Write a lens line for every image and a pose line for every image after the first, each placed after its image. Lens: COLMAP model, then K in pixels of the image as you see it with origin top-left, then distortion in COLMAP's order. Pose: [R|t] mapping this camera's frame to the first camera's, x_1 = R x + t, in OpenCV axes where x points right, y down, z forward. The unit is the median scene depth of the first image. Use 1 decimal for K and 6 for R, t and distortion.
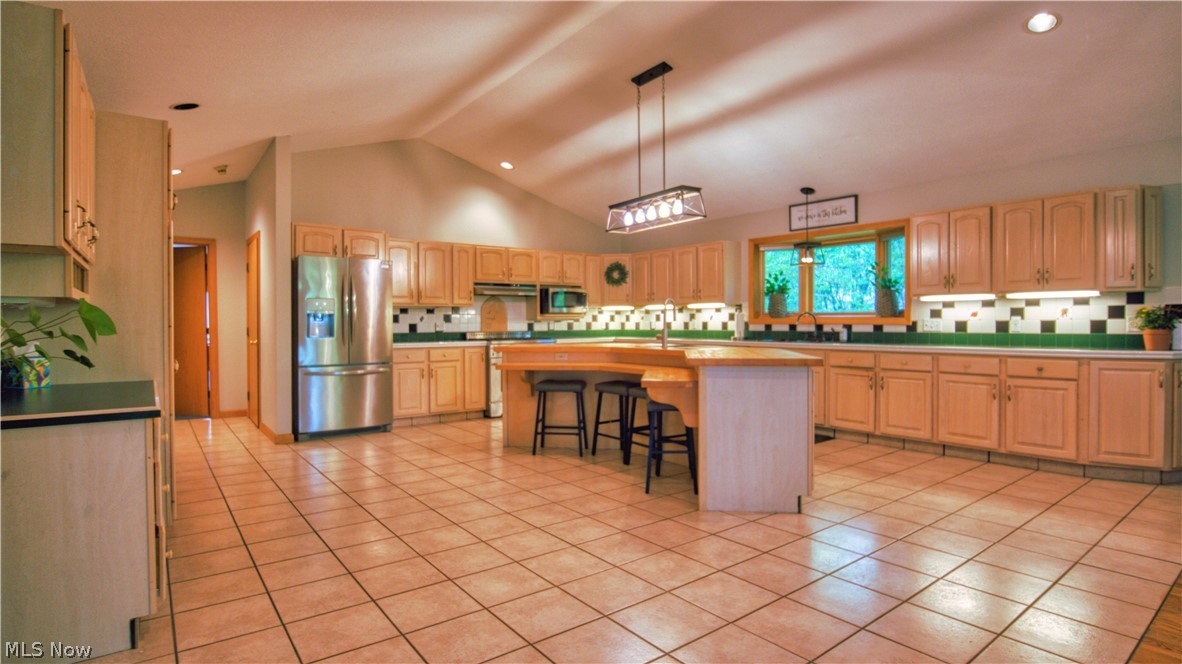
lens RADIAL K [[606.1, 0, 592.2], [0, 606.1, 329.9], [0, 0, 1]] dist [-0.030308, 0.002037]
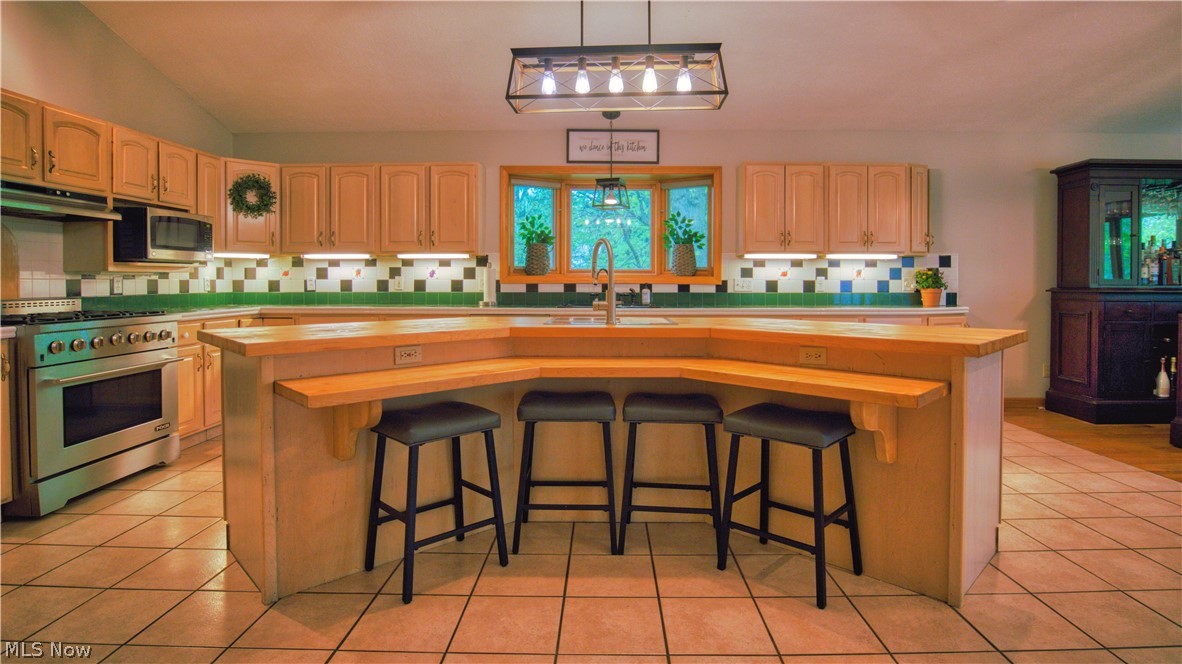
lens RADIAL K [[603.6, 0, 594.7], [0, 603.6, 293.6], [0, 0, 1]] dist [-0.035453, 0.000893]
pose [[0.612229, -0.010590, 0.790610, -0.242316], [0.005676, 0.999943, 0.008999, -0.003265], [-0.790660, -0.001022, 0.612255, 0.469248]]
